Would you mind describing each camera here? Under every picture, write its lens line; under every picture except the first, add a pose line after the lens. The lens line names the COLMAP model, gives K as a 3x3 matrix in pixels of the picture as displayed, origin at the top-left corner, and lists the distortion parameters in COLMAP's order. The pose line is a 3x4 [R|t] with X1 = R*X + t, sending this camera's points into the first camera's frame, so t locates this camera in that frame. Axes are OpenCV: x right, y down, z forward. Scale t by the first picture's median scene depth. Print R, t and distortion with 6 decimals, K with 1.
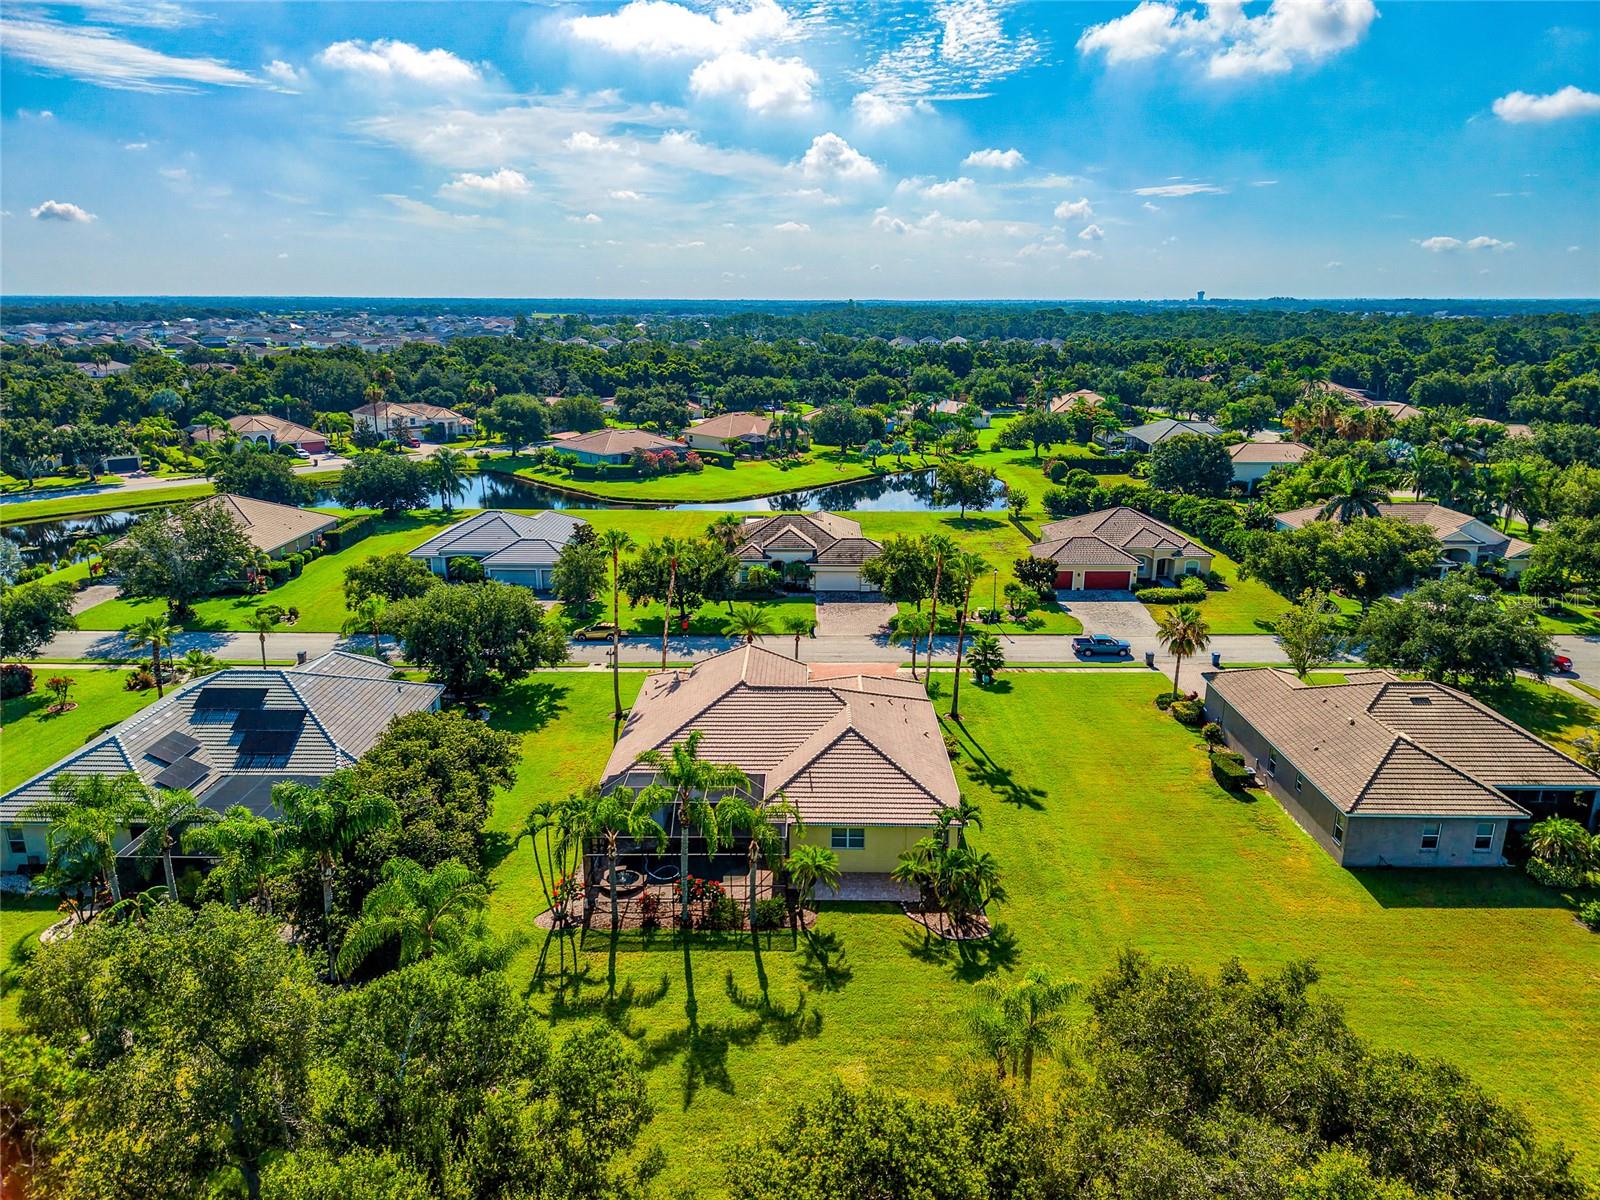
lens RADIAL K [[1070.4, 0, 796.2], [0, 1070.4, 591.9], [0, 0, 1]] dist [0.065362, -0.054652]
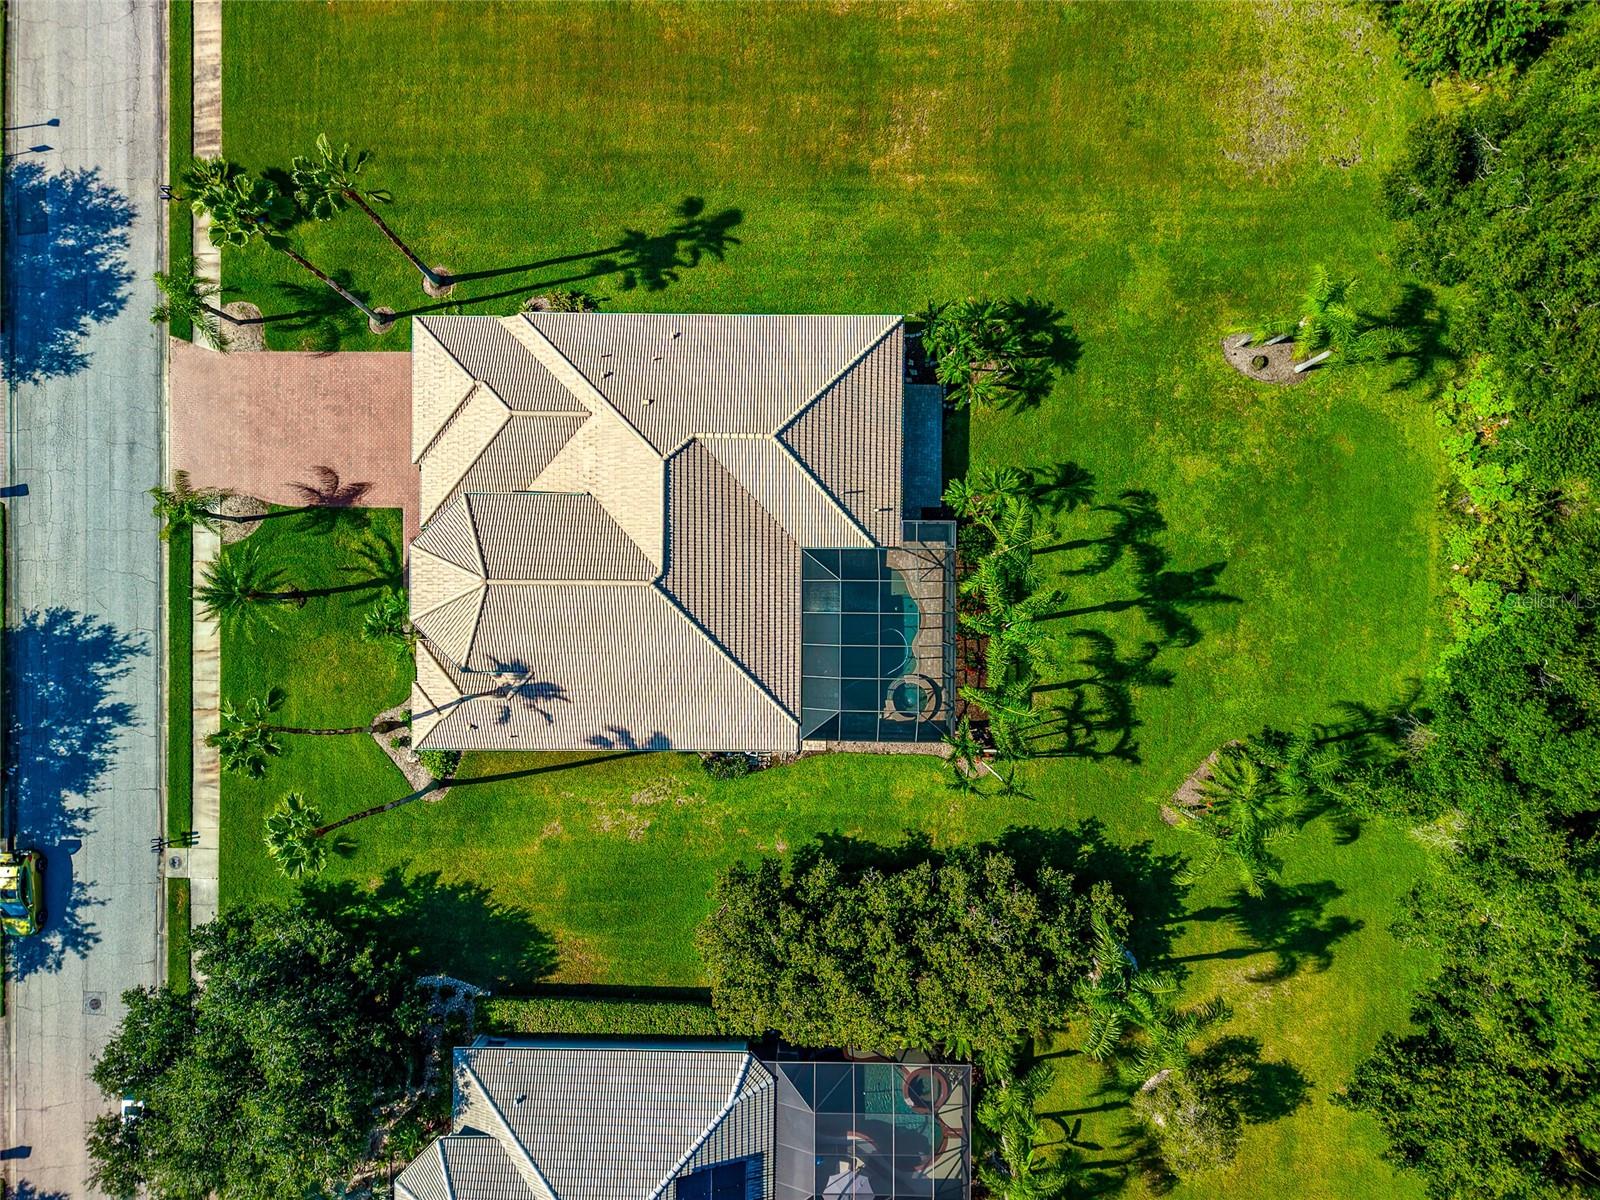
lens RADIAL K [[1087.1, 0, 808.4], [0, 1087.1, 593.2], [0, 0, 1]] dist [0.027737, -0.008057]
pose [[-0.005179, -0.999959, -0.007475, -0.042533], [0.270000, -0.008596, 0.962822, -0.467658], [-0.962846, 0.002968, 0.270033, 0.582282]]
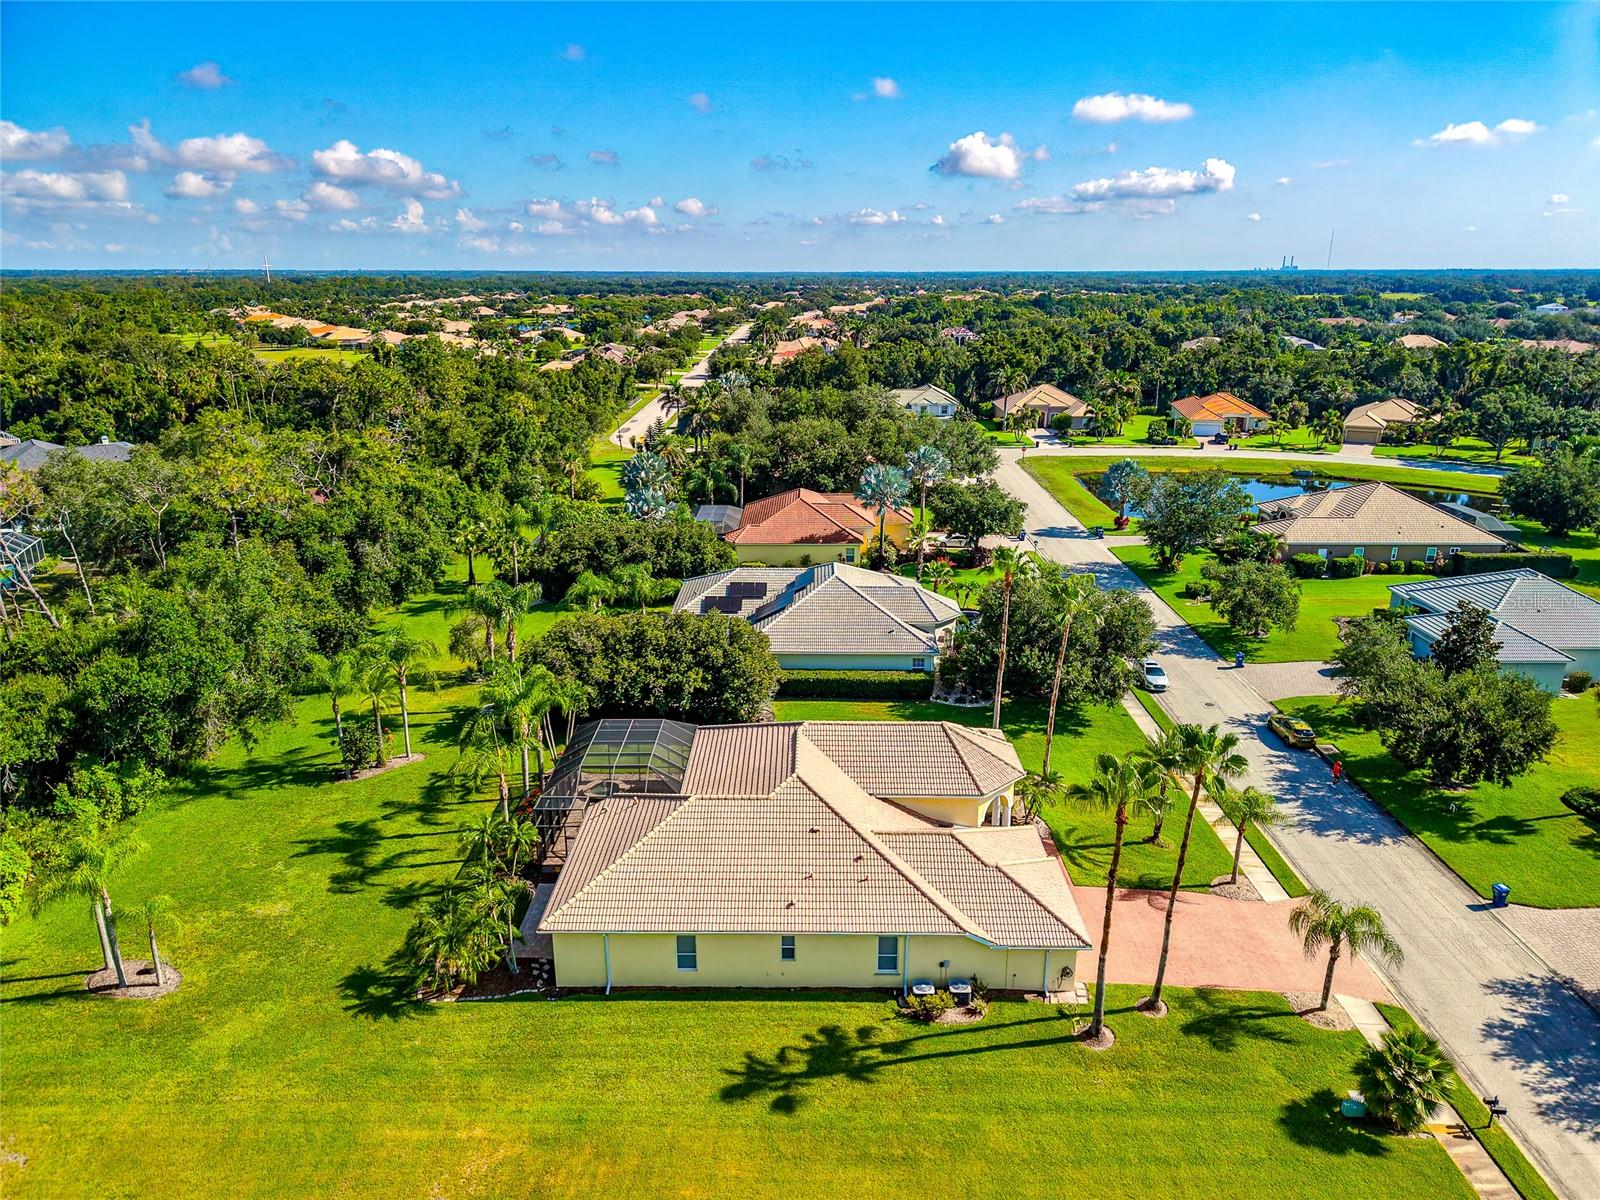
lens RADIAL K [[1070.4, 0, 796.2], [0, 1070.4, 591.9], [0, 0, 1]] dist [0.065362, -0.054652]
pose [[-0.001657, 0.287615, -0.957745, 0.589723], [-0.263073, 0.923885, 0.277901, -0.197113], [0.964774, 0.252418, 0.074133, 0.739059]]
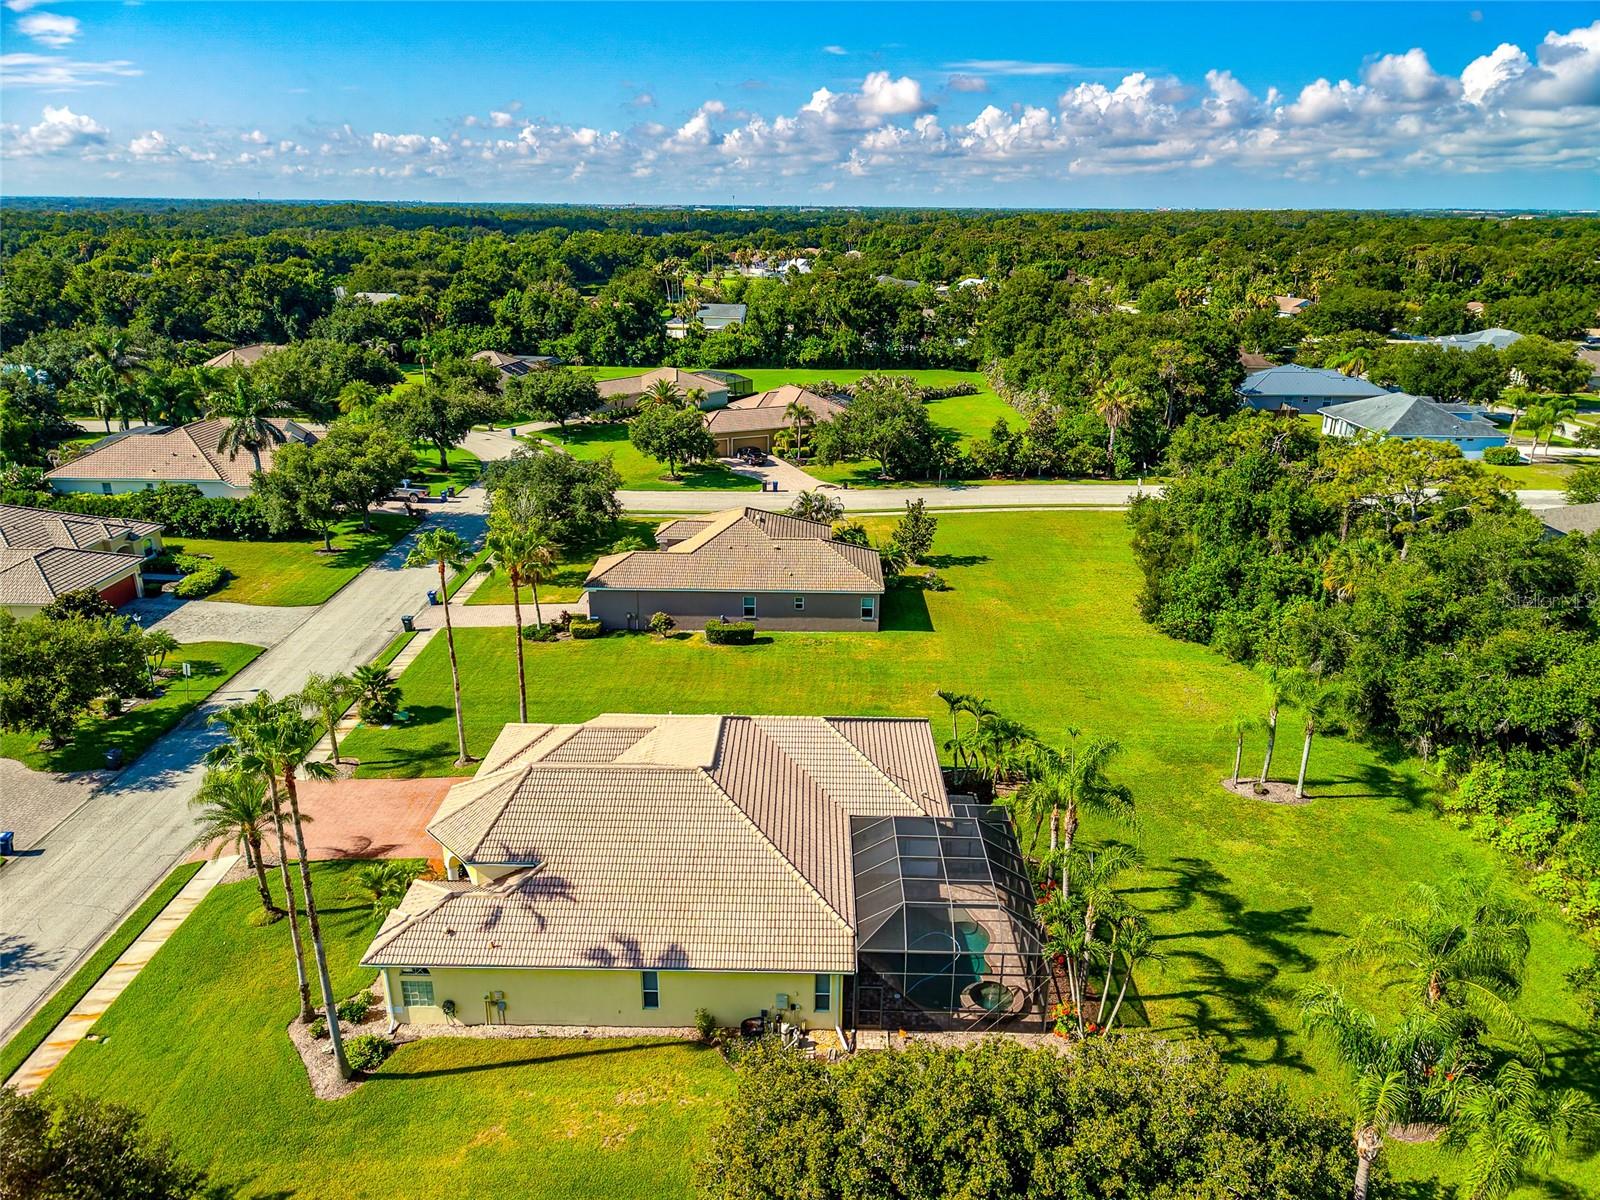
lens RADIAL K [[1087.1, 0, 808.4], [0, 1087.1, 593.2], [0, 0, 1]] dist [0.027737, -0.008057]
pose [[-0.005348, -0.343014, 0.939315, -0.541273], [0.250972, 0.908803, 0.333301, -0.189810], [-0.967980, 0.237524, 0.081227, 0.696928]]
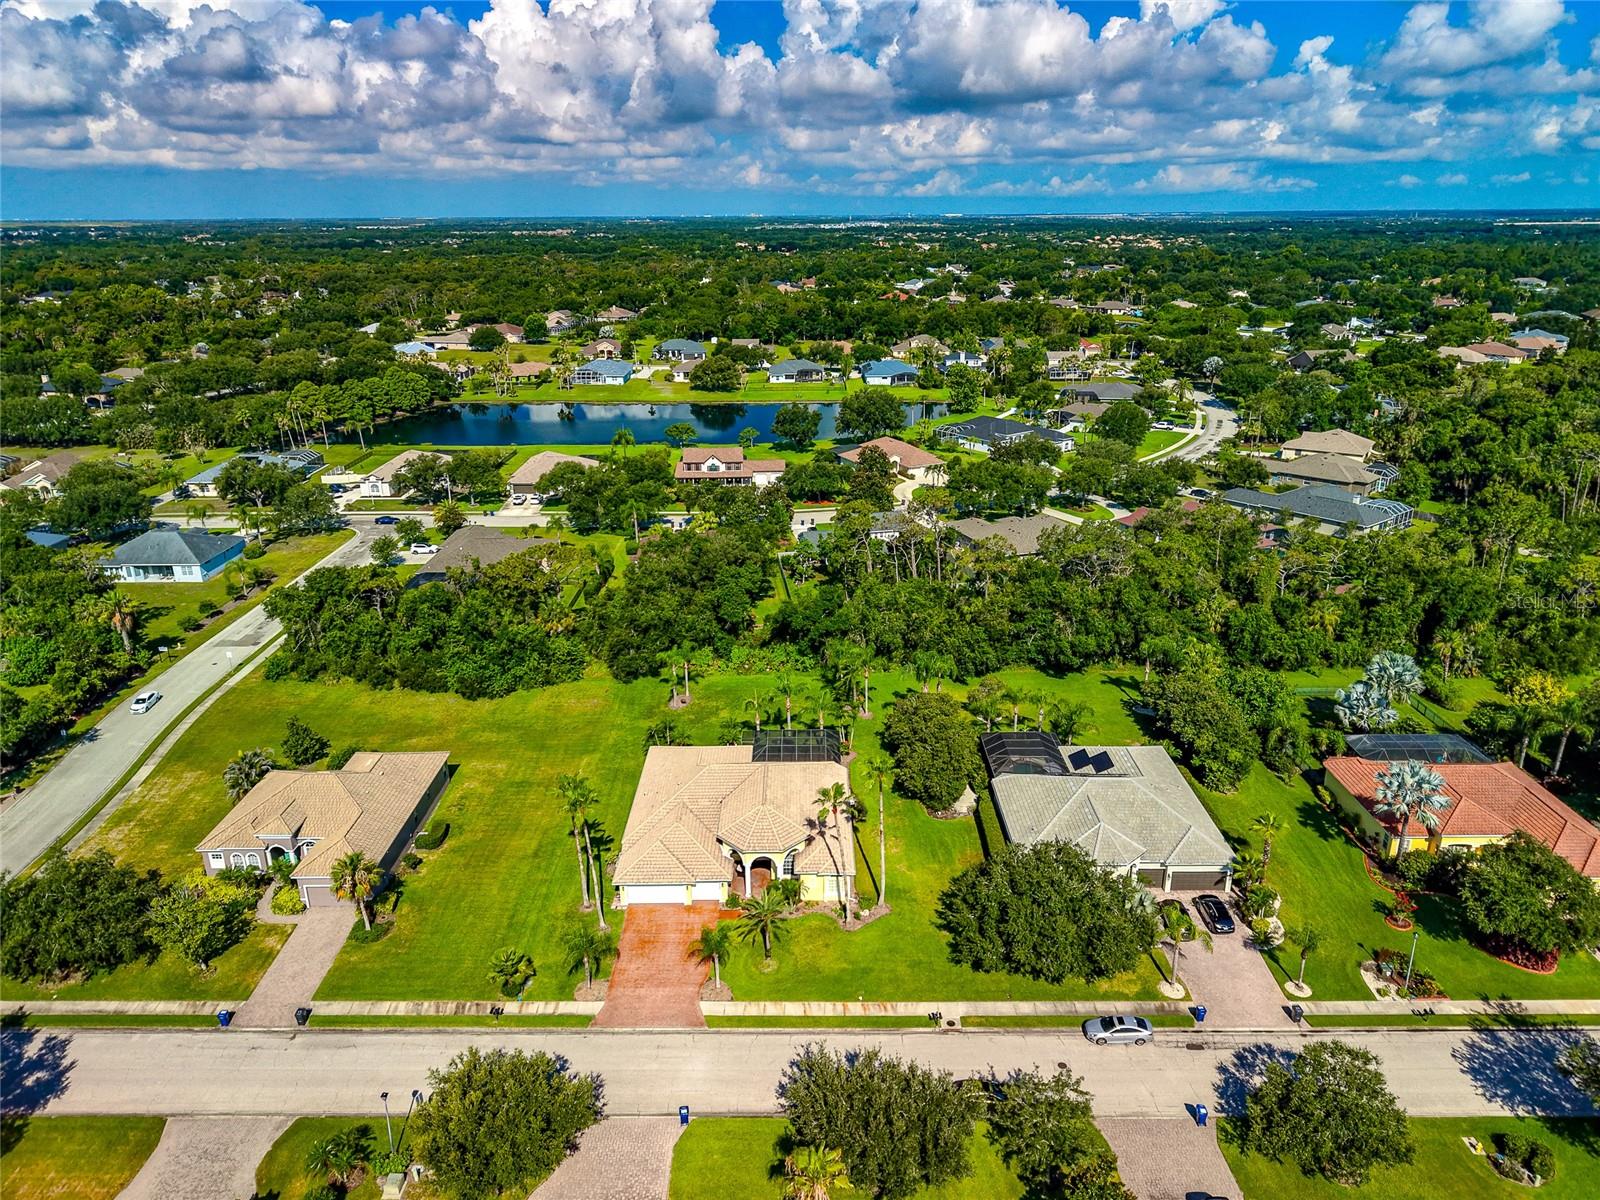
lens RADIAL K [[1070.4, 0, 796.2], [0, 1070.4, 591.9], [0, 0, 1]] dist [0.065362, -0.054652]
pose [[-0.999988, 0.001937, -0.004598, -0.069531], [-0.001009, 0.823994, 0.566598, -0.786552], [0.004887, 0.566596, -0.823981, 1.711115]]
